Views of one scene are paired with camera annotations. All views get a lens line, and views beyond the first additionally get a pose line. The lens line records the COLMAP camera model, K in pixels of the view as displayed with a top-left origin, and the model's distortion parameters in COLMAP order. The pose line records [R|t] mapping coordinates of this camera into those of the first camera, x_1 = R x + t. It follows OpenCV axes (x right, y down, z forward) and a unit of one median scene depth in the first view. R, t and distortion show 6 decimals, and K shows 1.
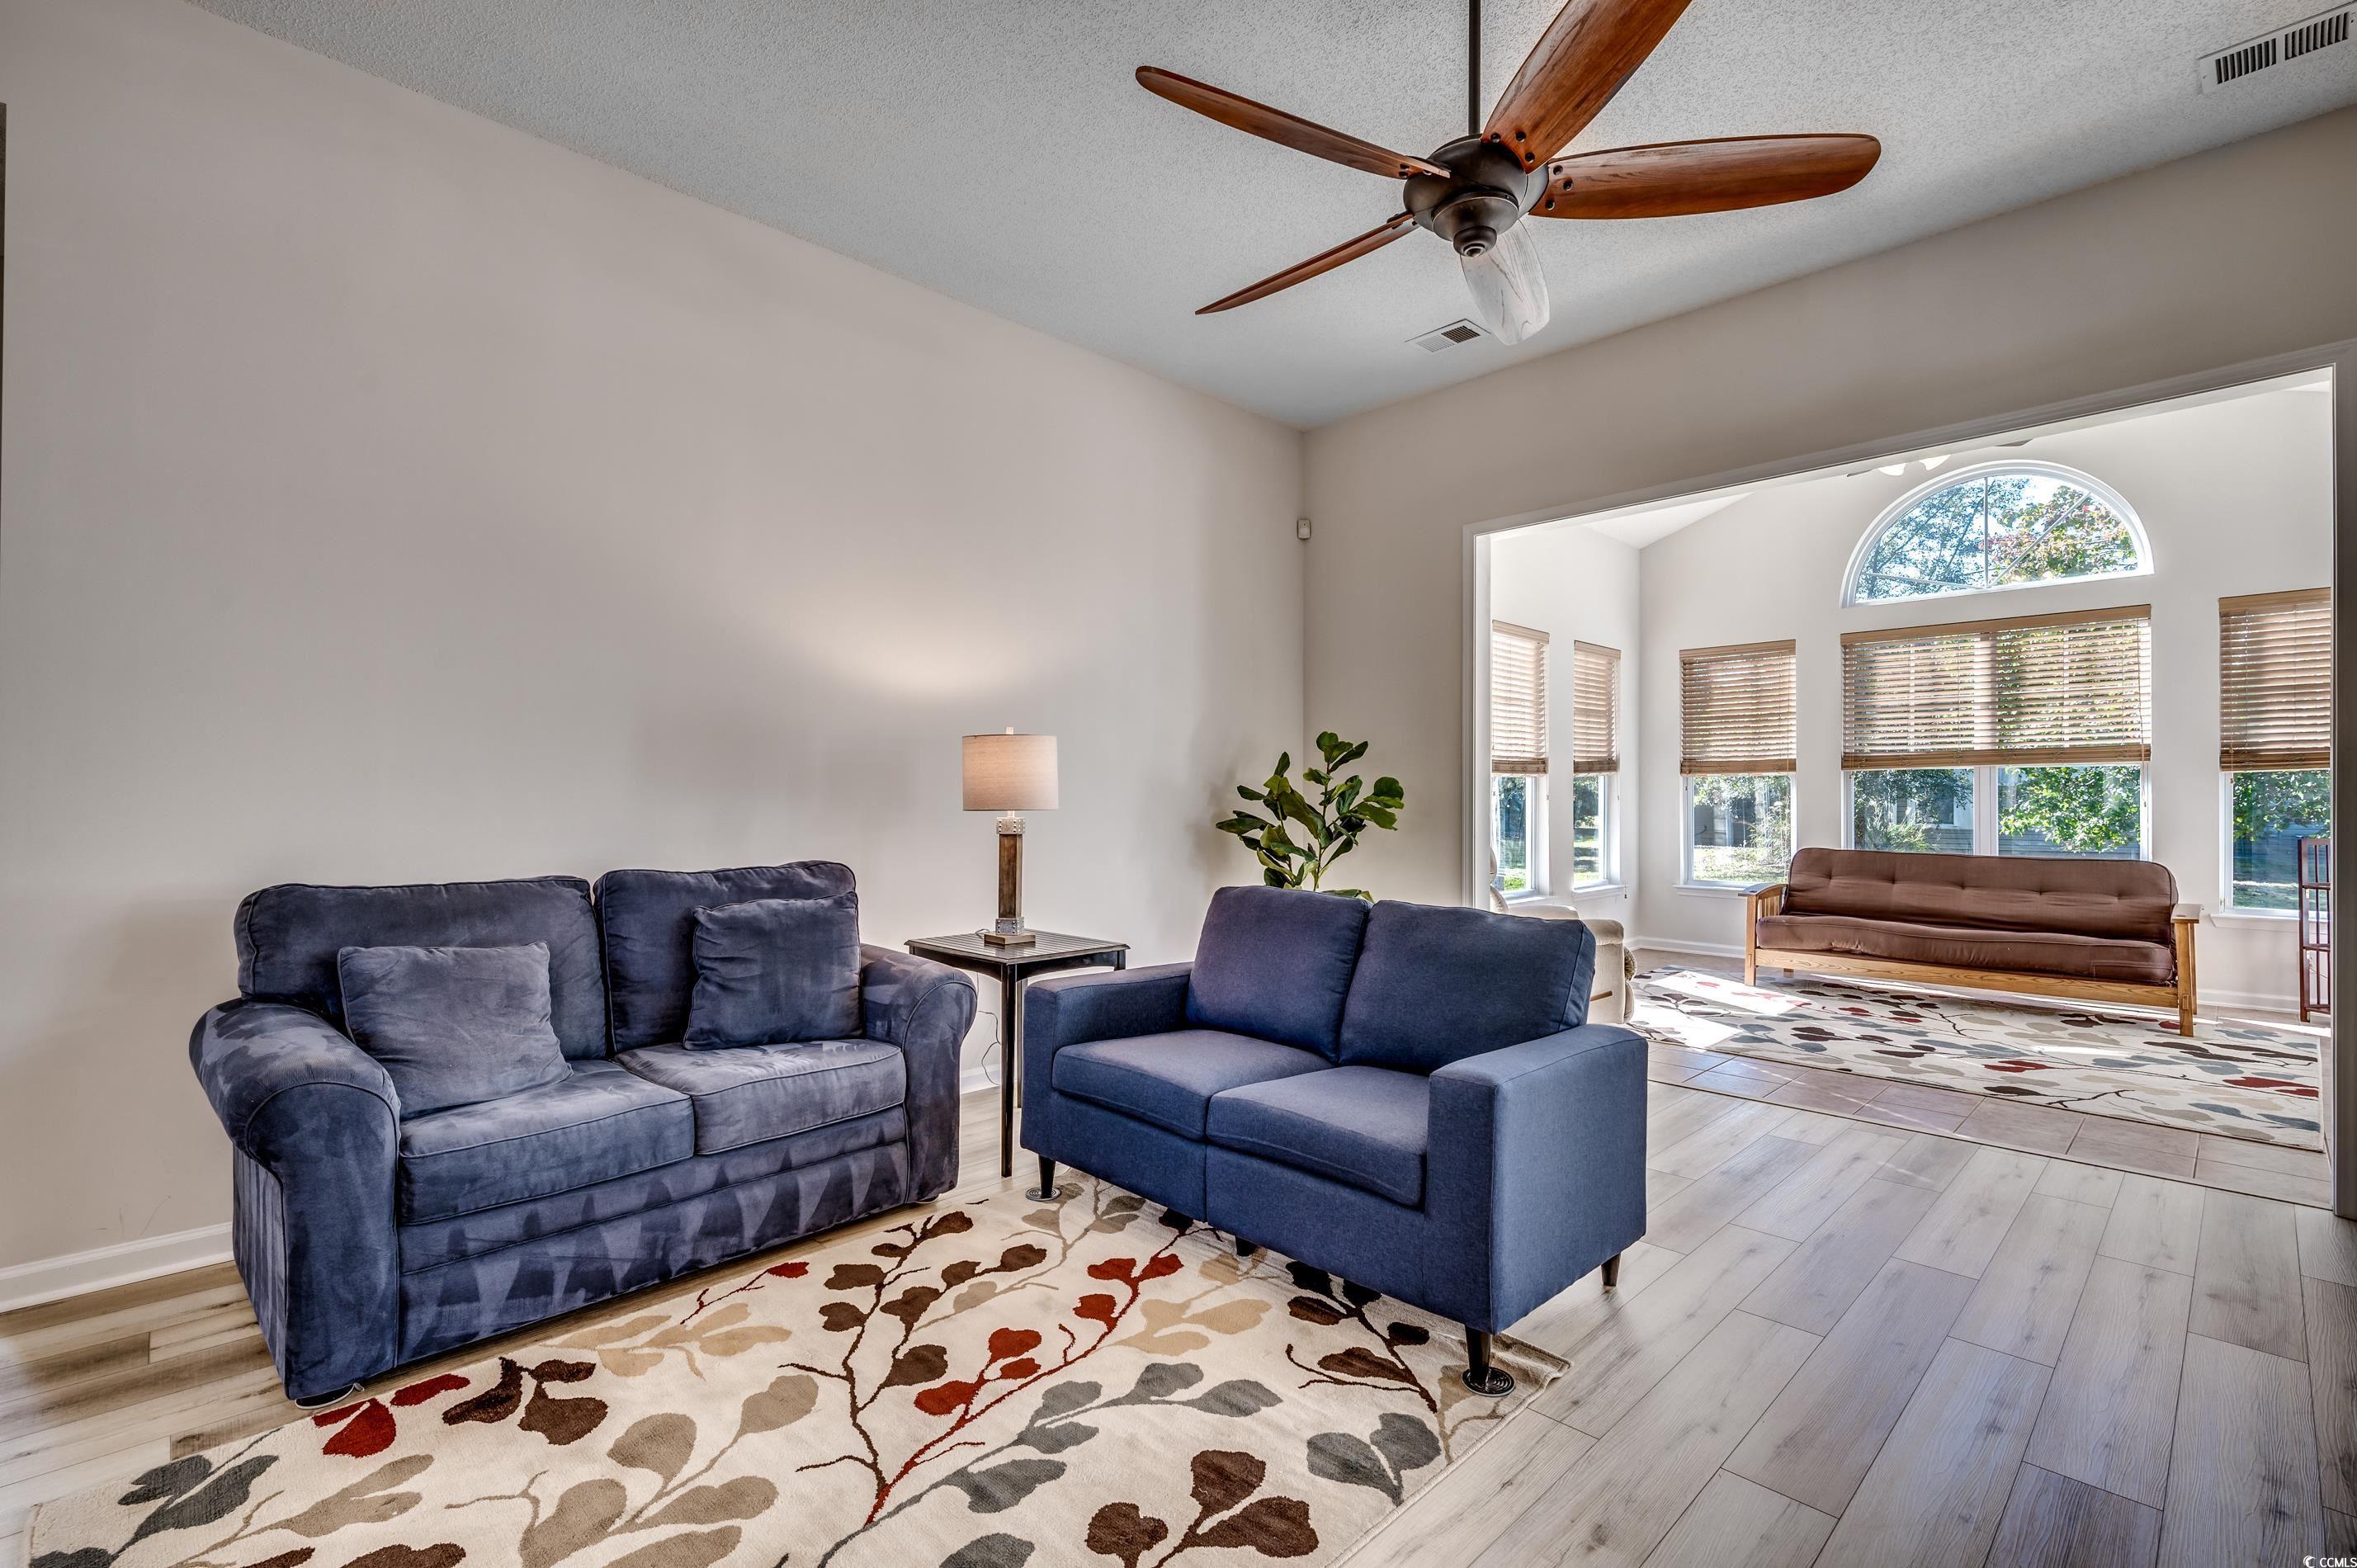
lens RADIAL K [[1047.5, 0, 1183.7], [0, 1047.5, 791.3], [0, 0, 1]] dist [-0.000472, 0.000836]
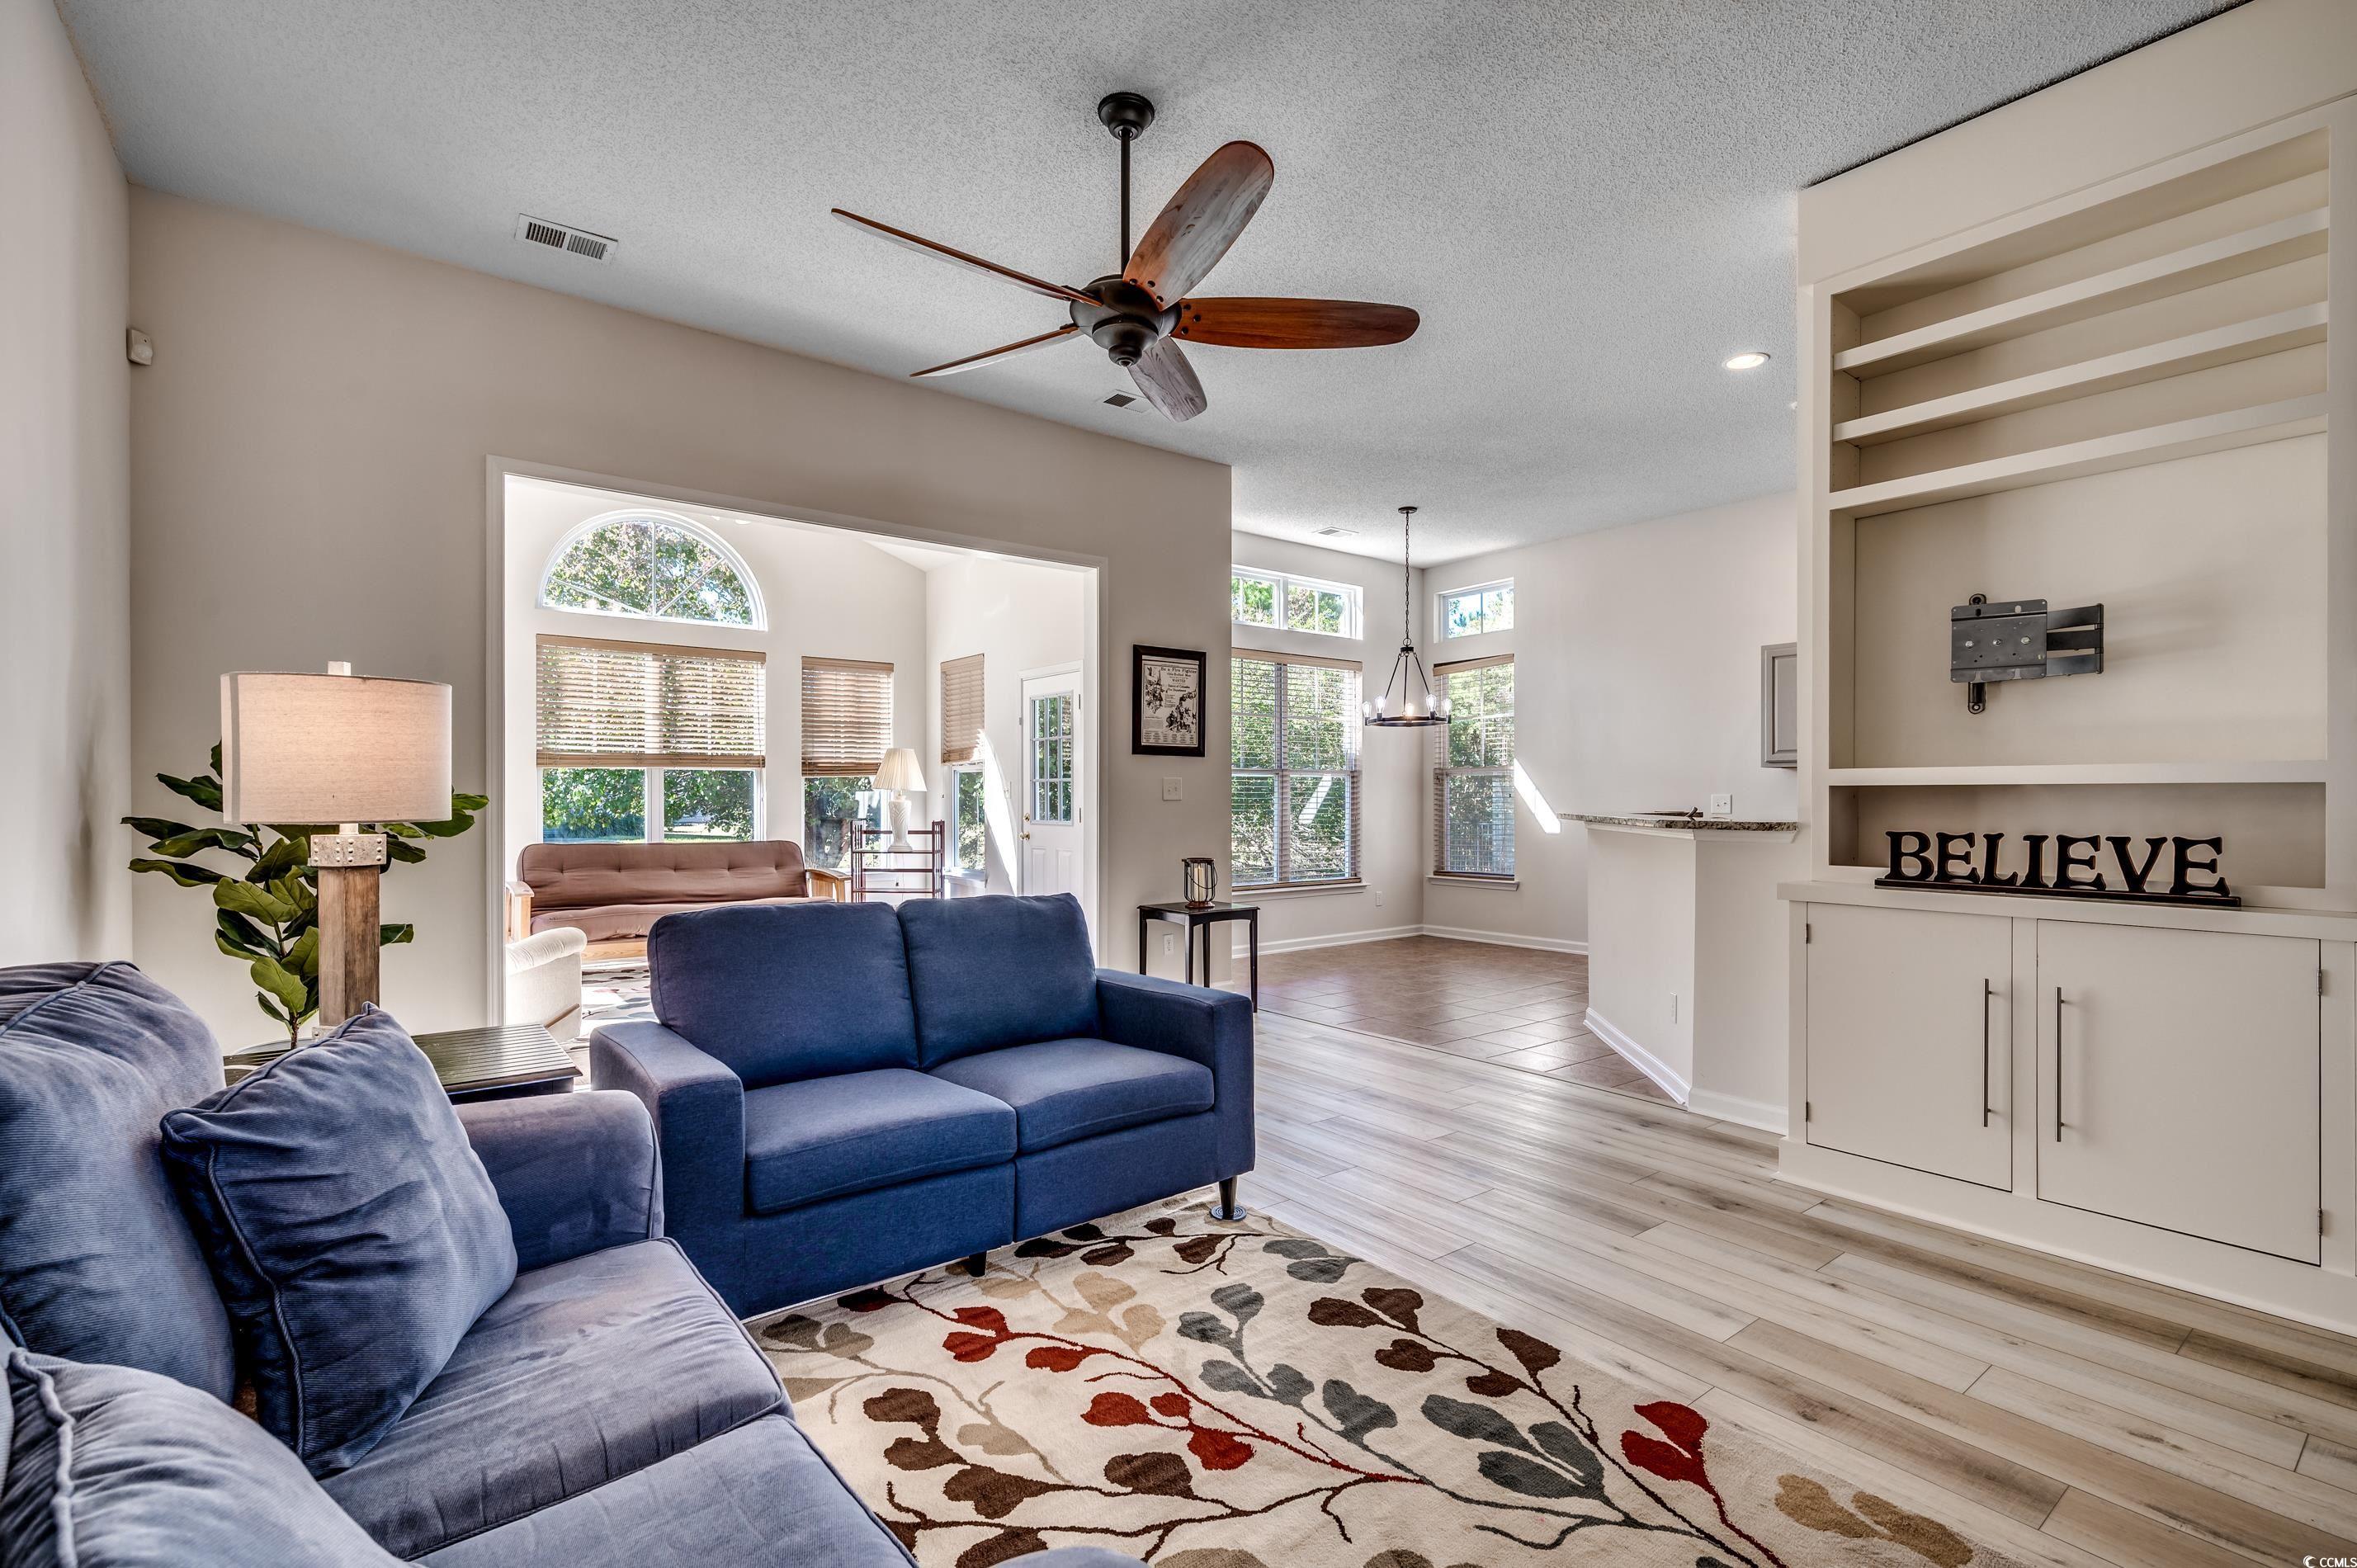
lens RADIAL K [[1047.5, 0, 1183.7], [0, 1047.5, 791.3], [0, 0, 1]] dist [-0.000472, 0.000836]
pose [[0.116518, 0.004057, 0.993180, -1.011319], [-0.009177, 0.999953, -0.003008, 0.002586], [-0.993146, -0.008764, 0.116550, 0.818363]]
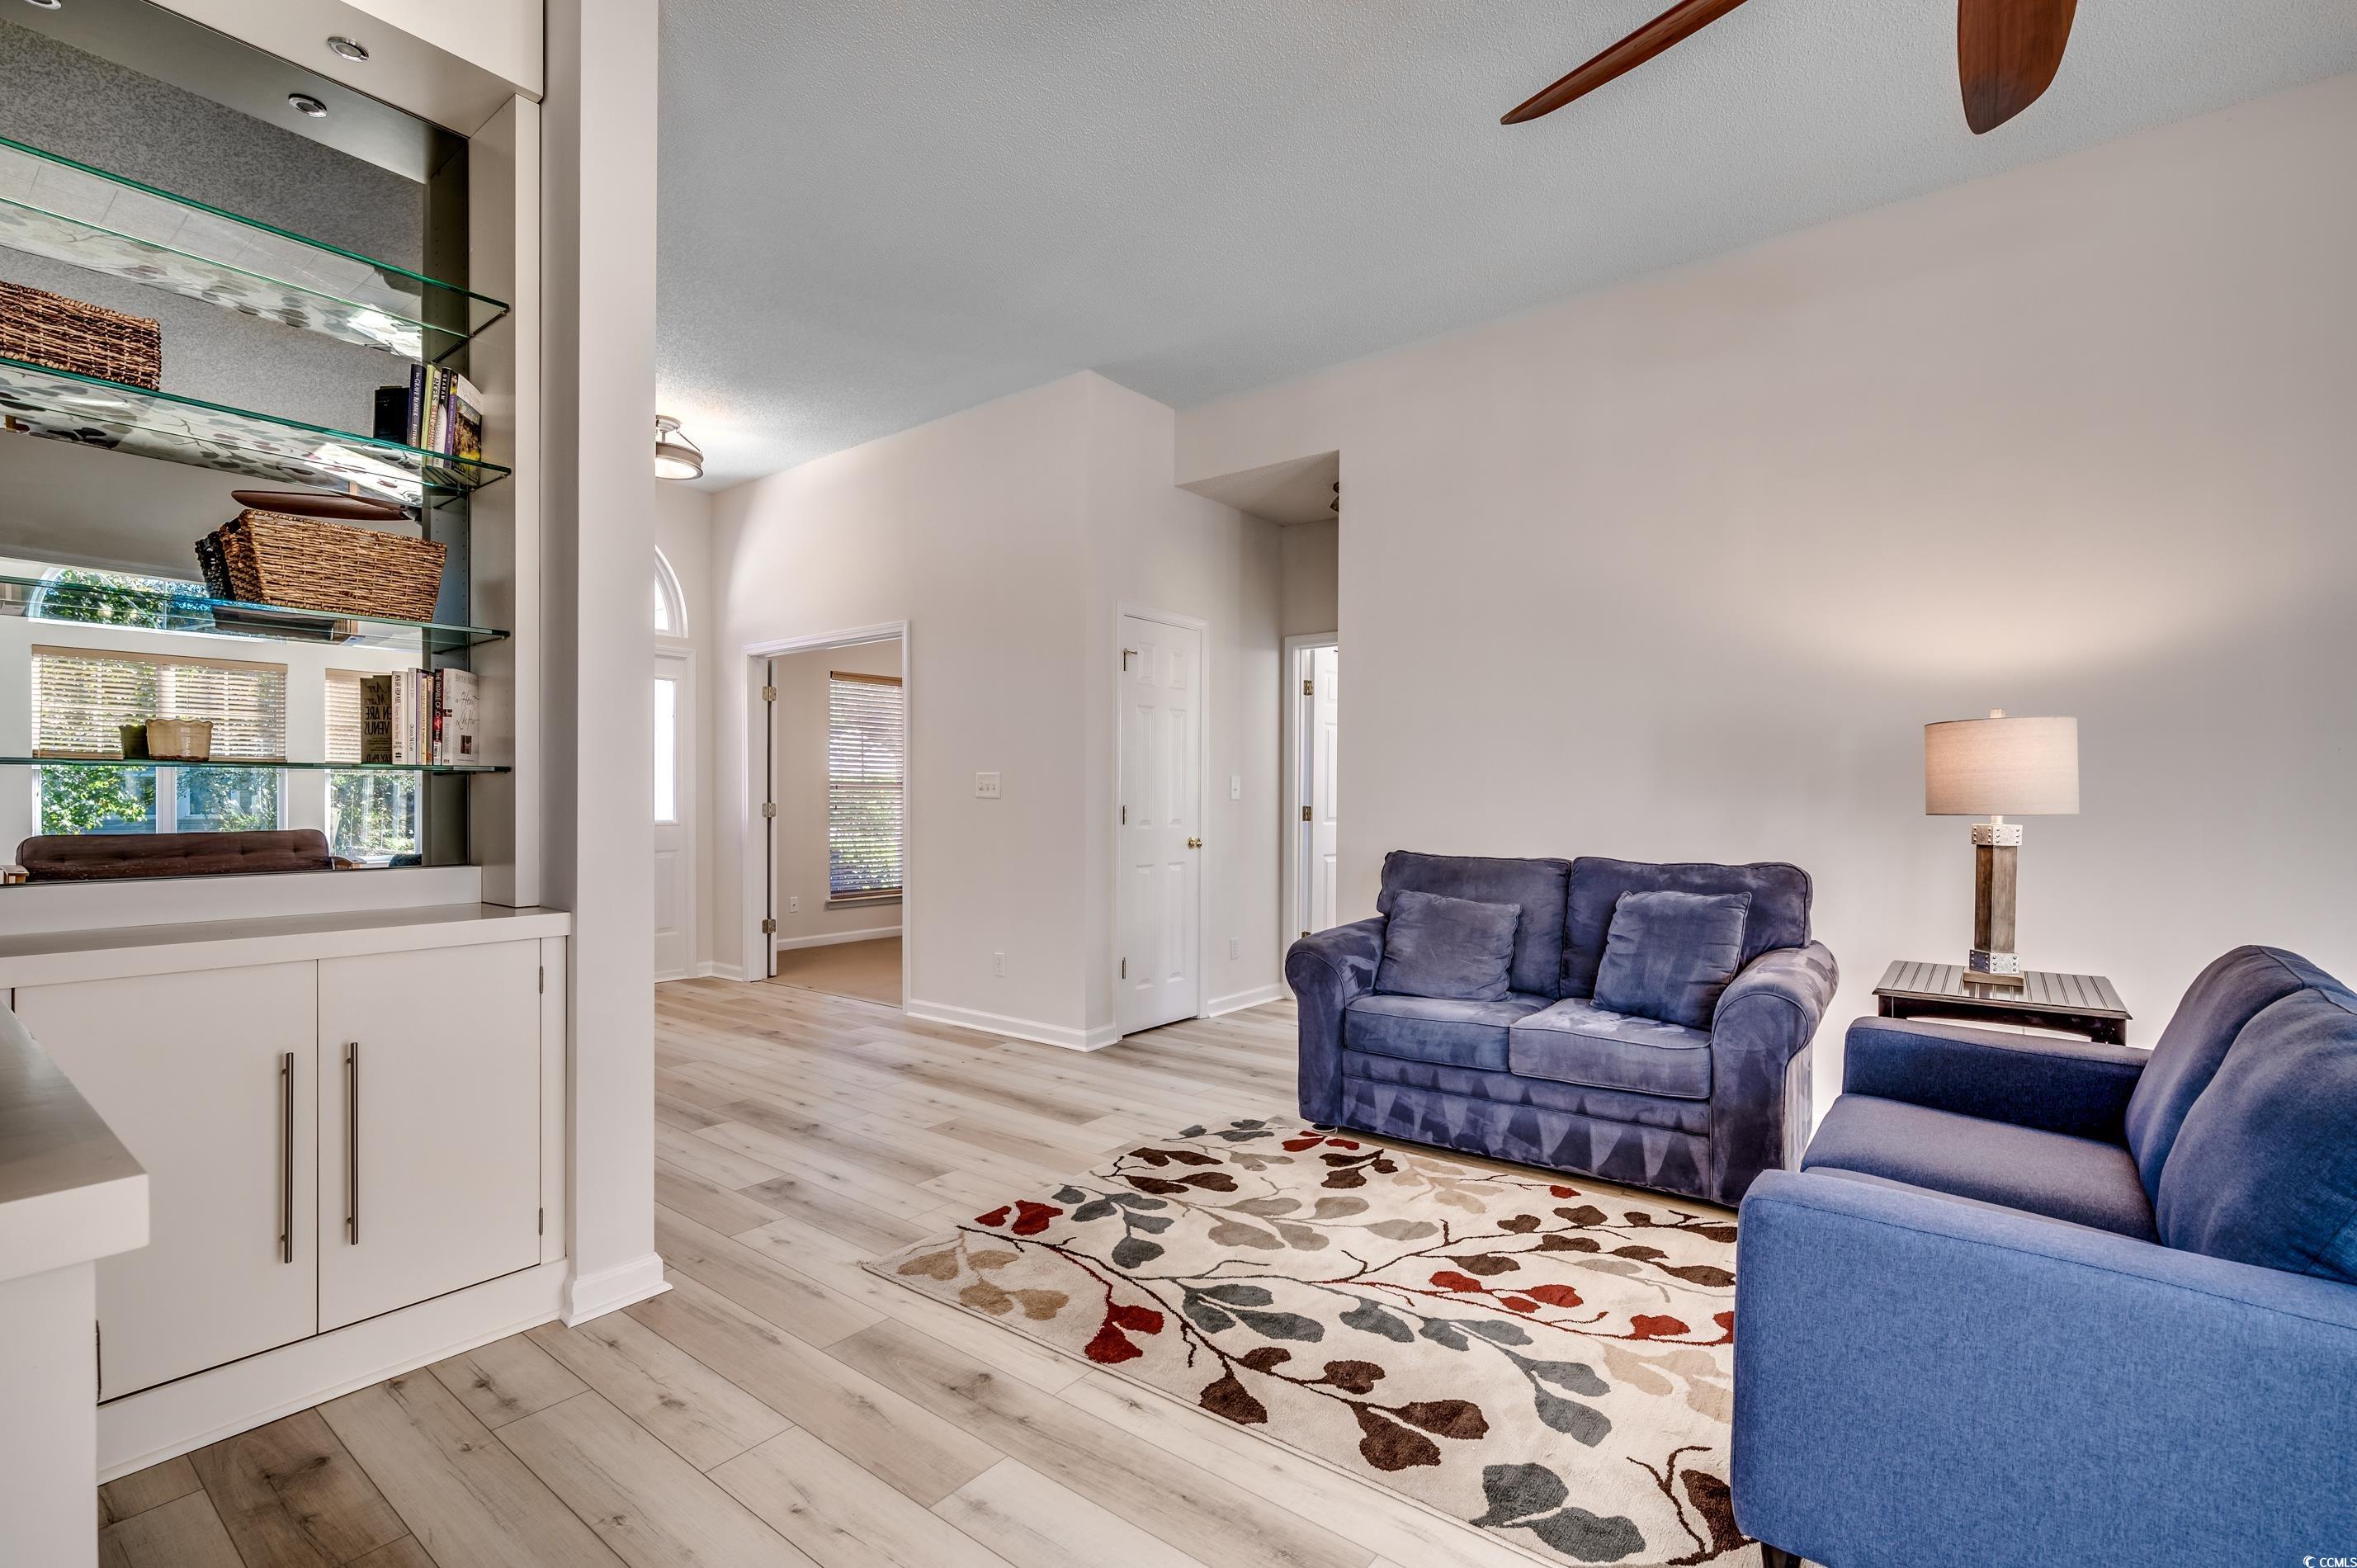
lens RADIAL K [[1063.5, 0, 1176.6], [0, 1063.5, 794.5], [0, 0, 1]] dist [0.000448, 0.000184]
pose [[0.127193, -0.005403, -0.991863, 0.868332], [0.006160, 0.999970, -0.004657, 0.003906], [0.991859, -0.005518, 0.127222, 0.453230]]
